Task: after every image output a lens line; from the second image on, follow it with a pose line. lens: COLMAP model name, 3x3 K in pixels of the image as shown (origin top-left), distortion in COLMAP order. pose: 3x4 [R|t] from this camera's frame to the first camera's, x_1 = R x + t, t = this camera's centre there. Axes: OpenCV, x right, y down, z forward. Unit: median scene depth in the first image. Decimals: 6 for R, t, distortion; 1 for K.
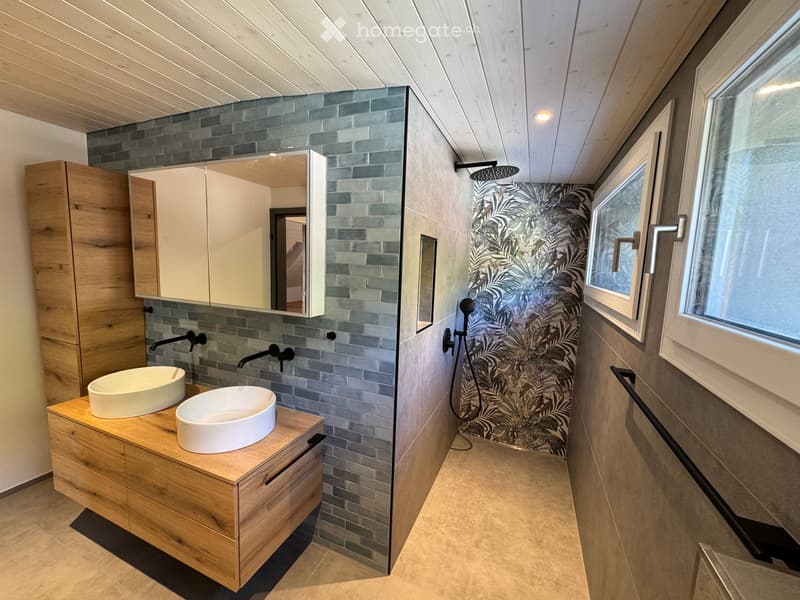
lens RADIAL K [[321.8, 0, 400.4], [0, 321.8, 302.3], [0, 0, 1]] dist [-0.003737, -0.000320]
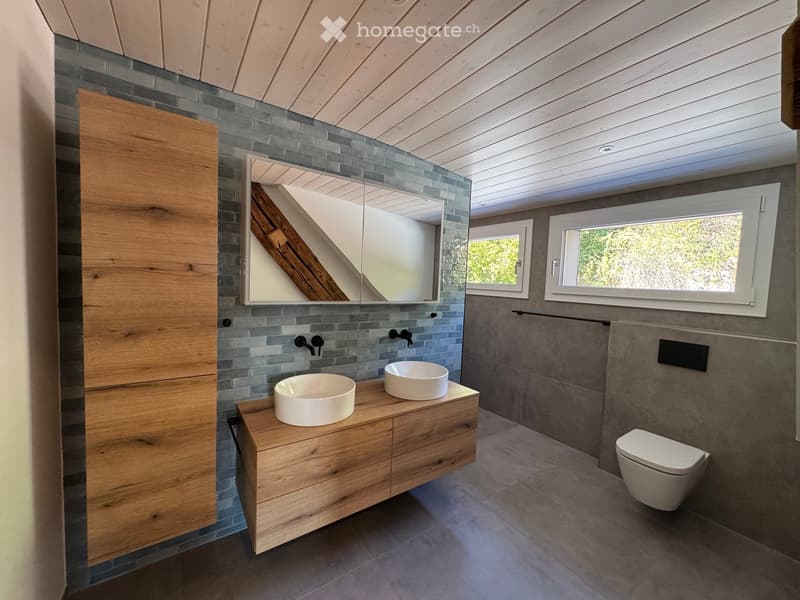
lens RADIAL K [[321.8, 0, 400.4], [0, 321.8, 302.3], [0, 0, 1]] dist [-0.003737, -0.000320]
pose [[0.539930, -0.072497, 0.838582, -1.695531], [0.082454, 0.996048, 0.033021, -0.024849], [-0.837662, 0.051315, 0.543774, 0.288966]]
